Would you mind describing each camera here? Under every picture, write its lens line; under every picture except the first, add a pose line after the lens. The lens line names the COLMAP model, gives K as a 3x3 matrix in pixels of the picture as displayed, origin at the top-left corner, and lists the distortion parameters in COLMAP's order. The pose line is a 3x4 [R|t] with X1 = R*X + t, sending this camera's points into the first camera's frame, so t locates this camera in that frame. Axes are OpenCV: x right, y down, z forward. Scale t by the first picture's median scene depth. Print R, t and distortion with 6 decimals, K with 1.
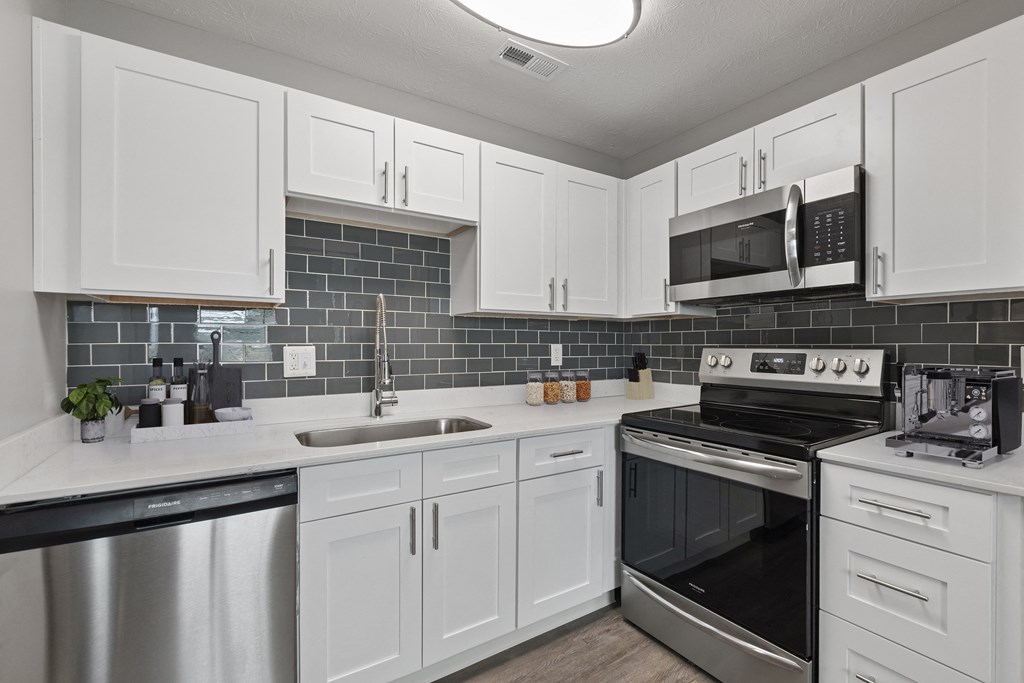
lens RADIAL K [[455.7, 0, 515.2], [0, 455.7, 345.8], [0, 0, 1]] dist [-0.000981, -0.000070]
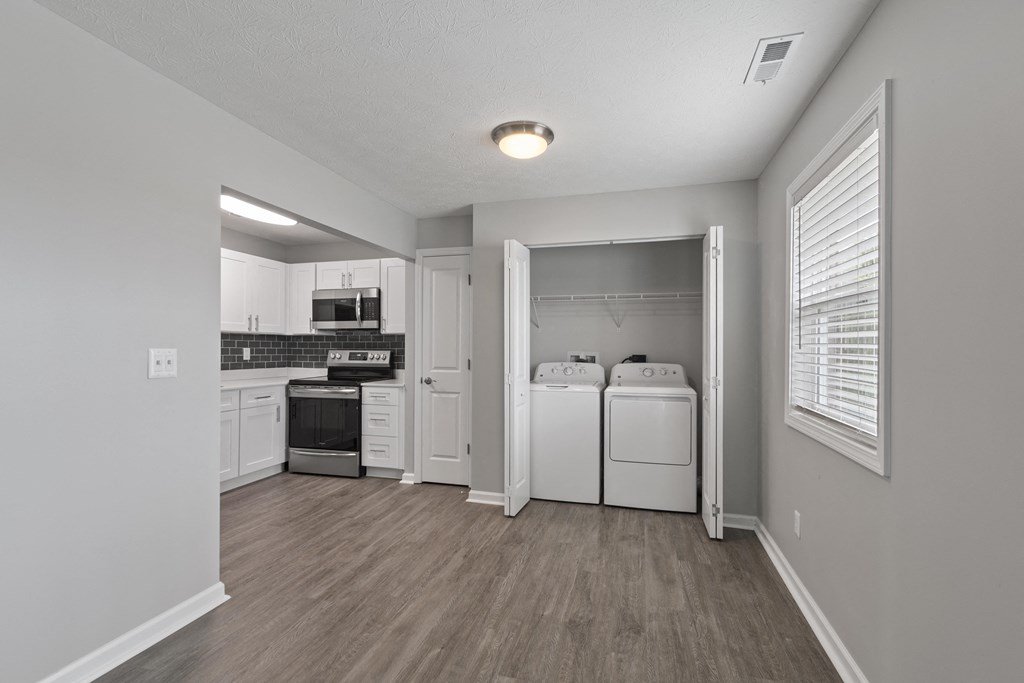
lens RADIAL K [[455.7, 0, 528.4], [0, 455.7, 349.9], [0, 0, 1]] dist [-0.000981, -0.000070]
pose [[0.730916, 0.001810, 0.682465, -0.423016], [-0.002928, 0.999996, 0.000485, 0.000094], [-0.682461, -0.002353, 0.730918, -1.399360]]
